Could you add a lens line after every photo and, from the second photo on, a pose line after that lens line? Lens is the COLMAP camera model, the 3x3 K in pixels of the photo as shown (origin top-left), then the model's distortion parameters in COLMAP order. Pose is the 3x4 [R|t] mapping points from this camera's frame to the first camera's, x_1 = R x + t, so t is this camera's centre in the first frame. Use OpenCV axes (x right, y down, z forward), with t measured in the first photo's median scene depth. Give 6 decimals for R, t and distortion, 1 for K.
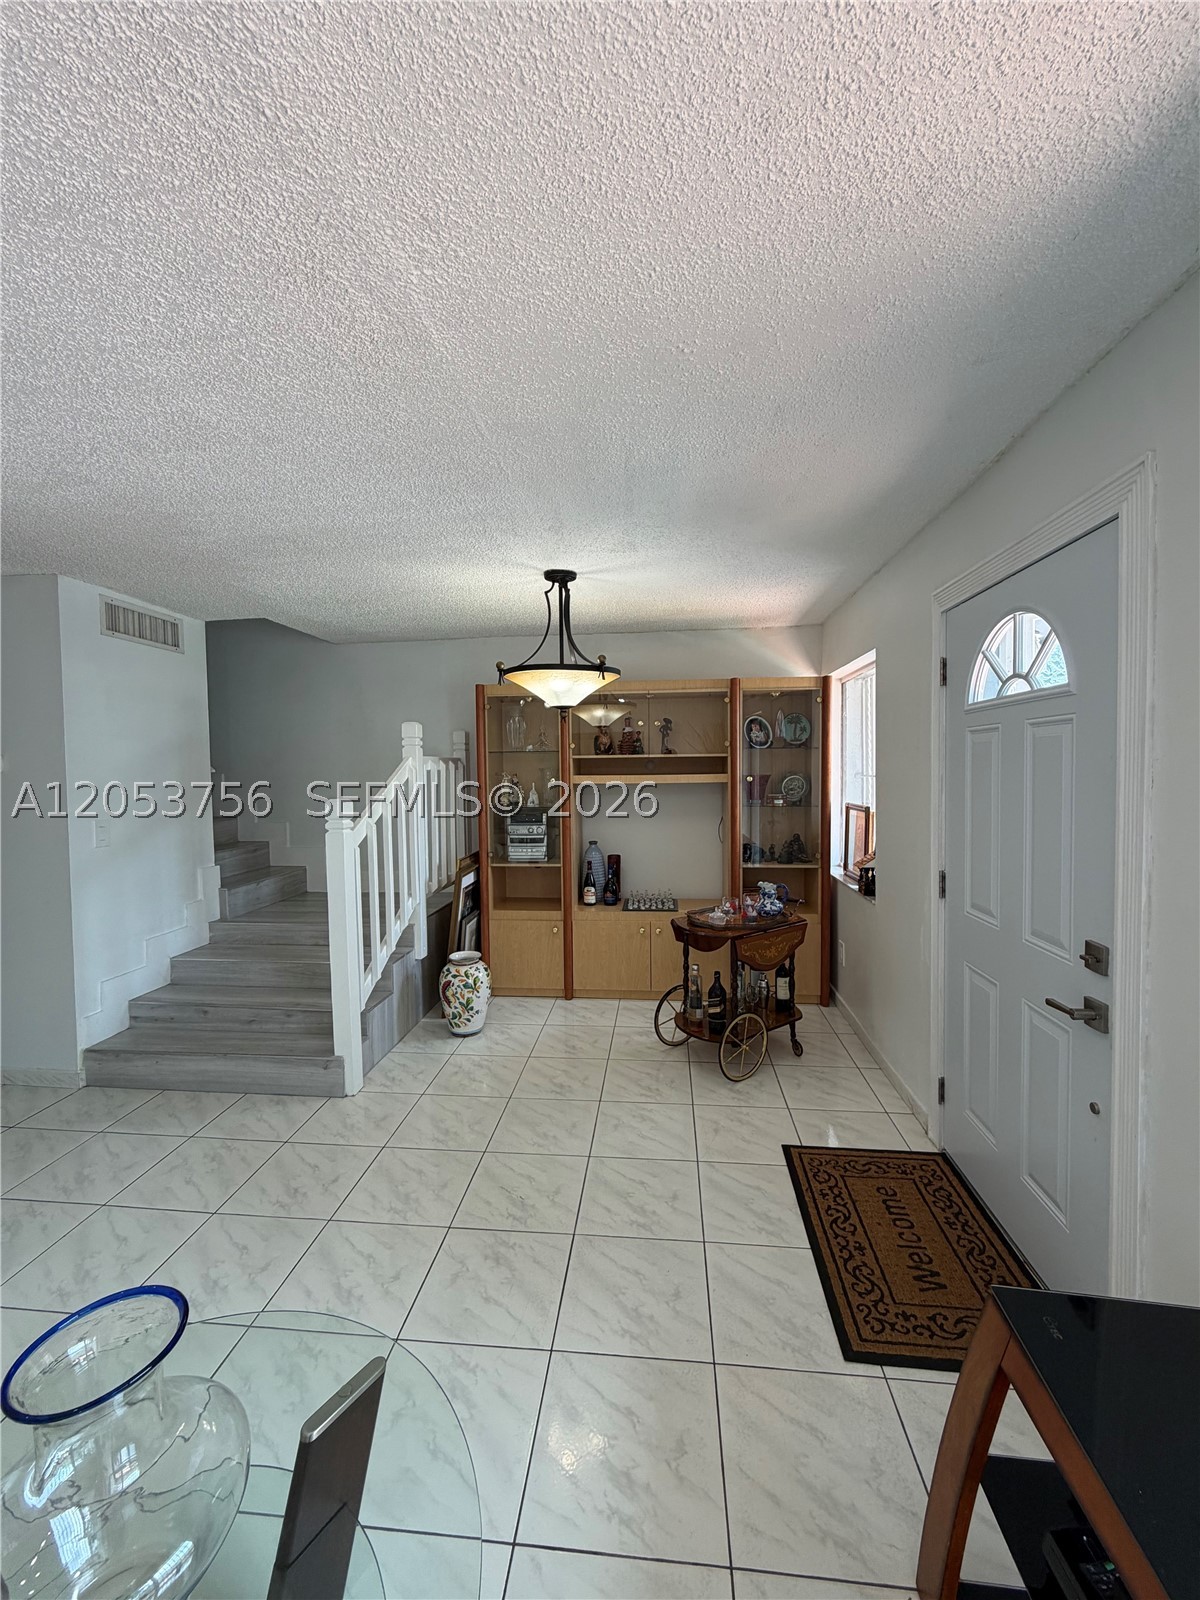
lens RADIAL K [[637.1, 0, 600.3], [0, 637.1, 795.6], [0, 0, 1]] dist [-0.000267, -0.000116]
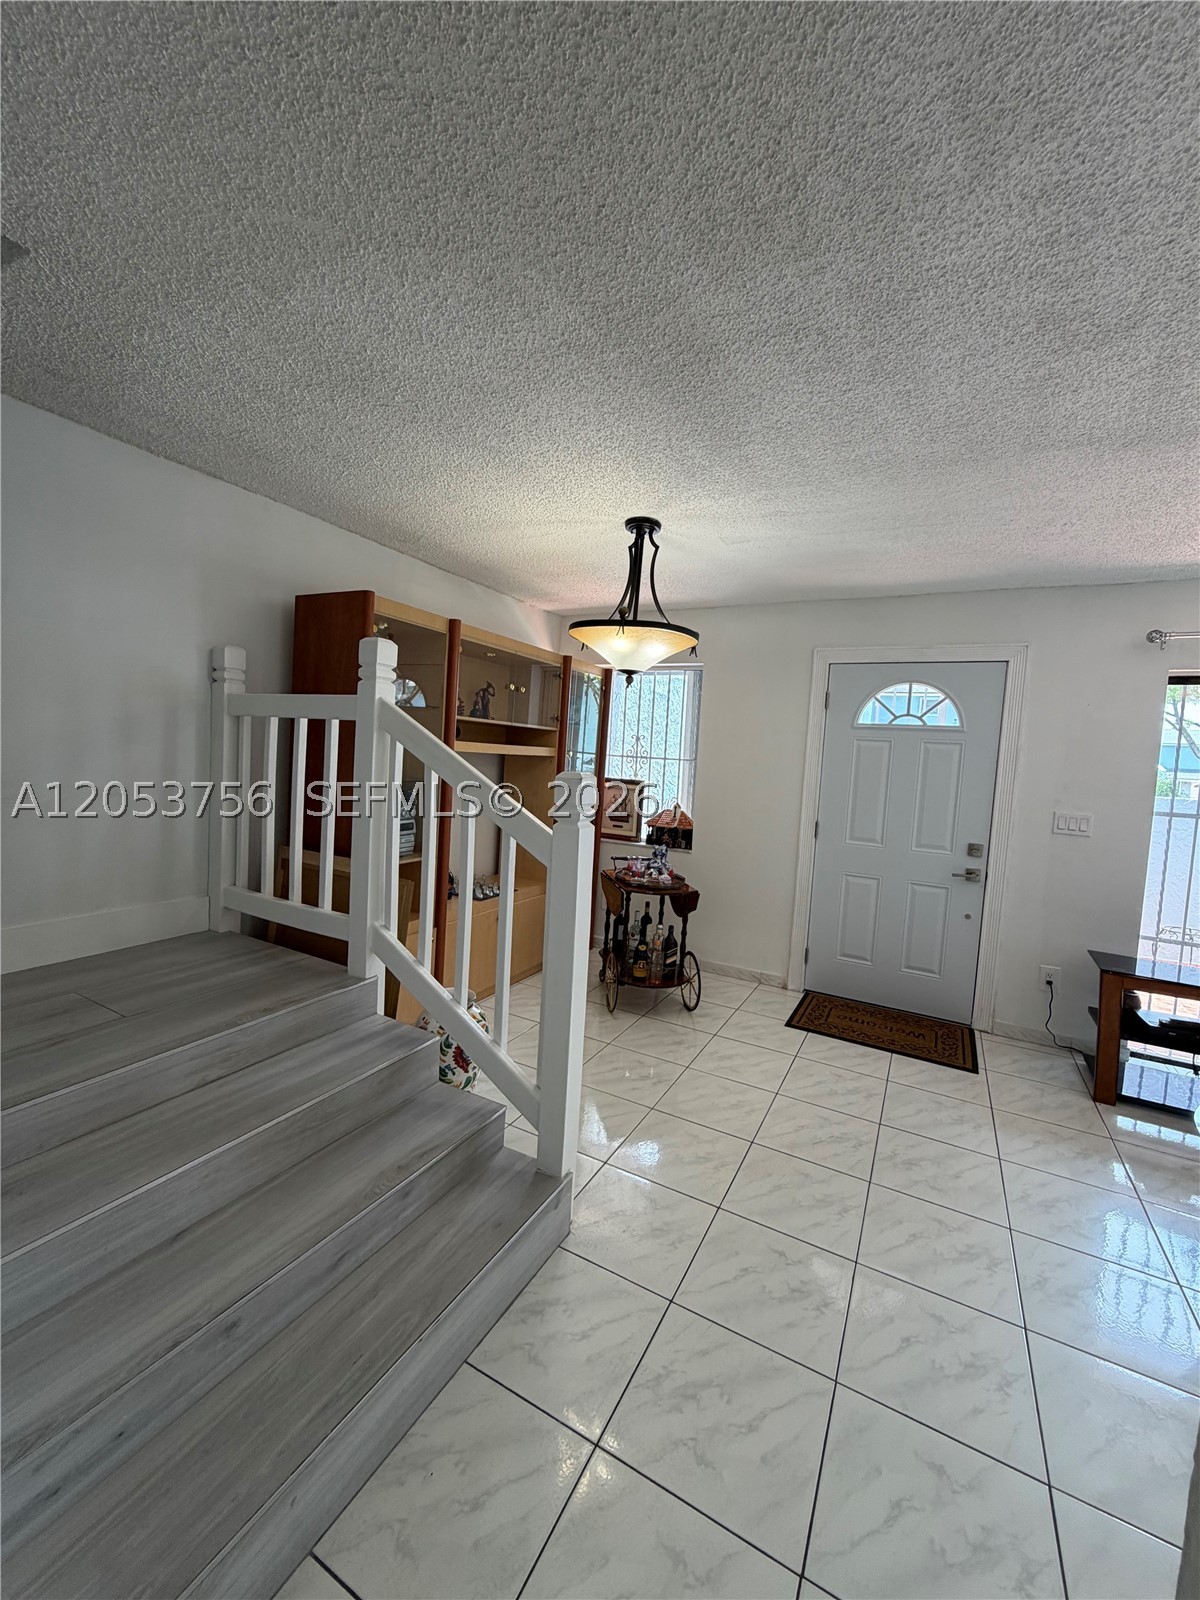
lens RADIAL K [[632.7, 0, 598.2], [0, 632.7, 800.8], [0, 0, 1]] dist [-0.002612, -0.000191]
pose [[0.382740, -0.029983, 0.923369, -0.865181], [-0.023388, 0.998838, 0.042129, 0.006351], [-0.923560, -0.037720, 0.381595, 0.660374]]
